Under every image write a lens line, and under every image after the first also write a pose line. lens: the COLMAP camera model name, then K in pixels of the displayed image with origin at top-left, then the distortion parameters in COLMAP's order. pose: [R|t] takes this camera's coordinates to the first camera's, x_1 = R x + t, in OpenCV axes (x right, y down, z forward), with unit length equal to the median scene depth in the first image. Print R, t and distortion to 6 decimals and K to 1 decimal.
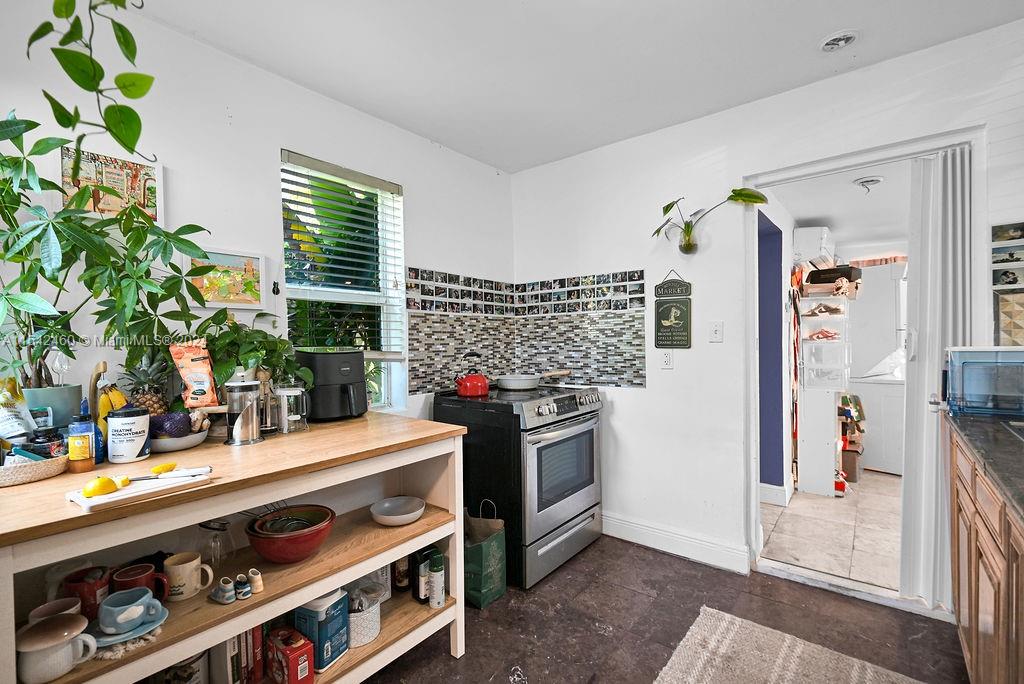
lens RADIAL K [[465.9, 0, 512.0], [0, 465.9, 342.0], [0, 0, 1]] dist [0.008138, 0.000402]
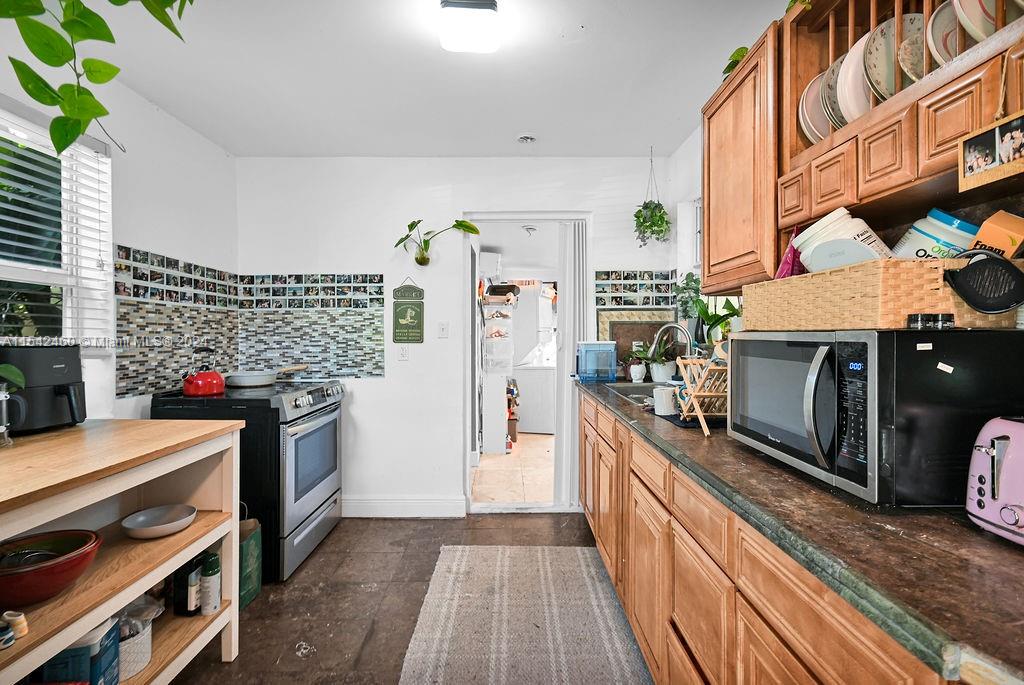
lens RADIAL K [[463.4, 0, 511.7], [0, 463.4, 328.2], [0, 0, 1]] dist [0.019588, 0.000084]
pose [[0.781825, 0.022089, 0.623107, -0.182099], [-0.005584, 0.999580, -0.028428, 0.007775], [-0.623473, 0.018746, 0.781620, -0.085673]]
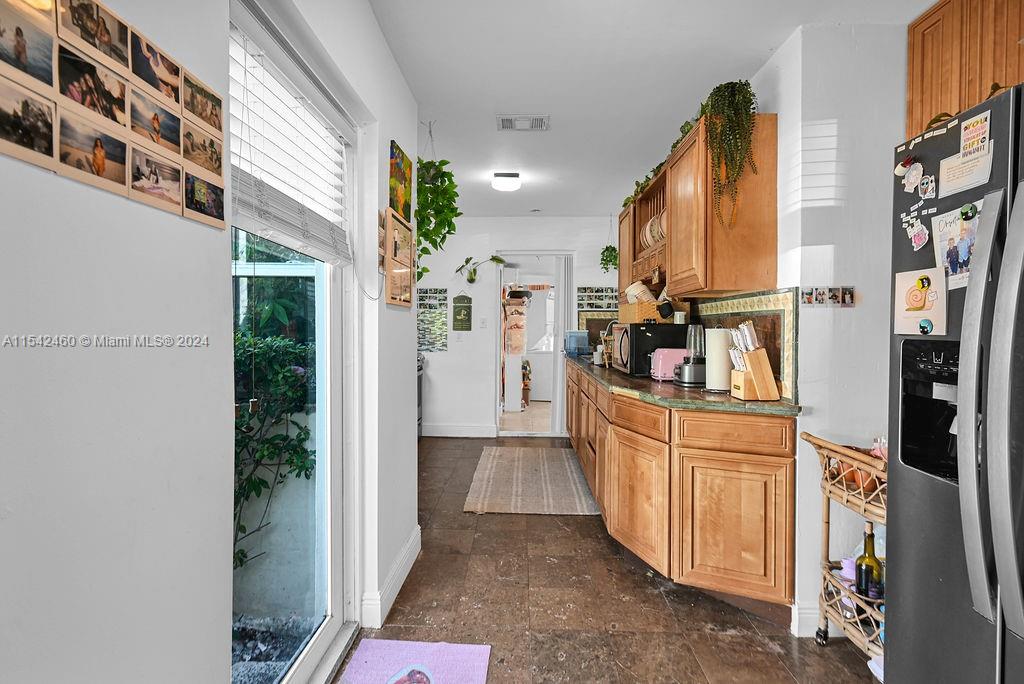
lens RADIAL K [[475.1, 0, 512.4], [0, 475.1, 334.7], [0, 0, 1]] dist [-0.000171, -0.000376]
pose [[0.800950, 0.012174, 0.598607, -0.660058], [-0.013979, 0.999901, -0.001631, 0.030066], [-0.598568, -0.007062, 0.801041, -0.697998]]
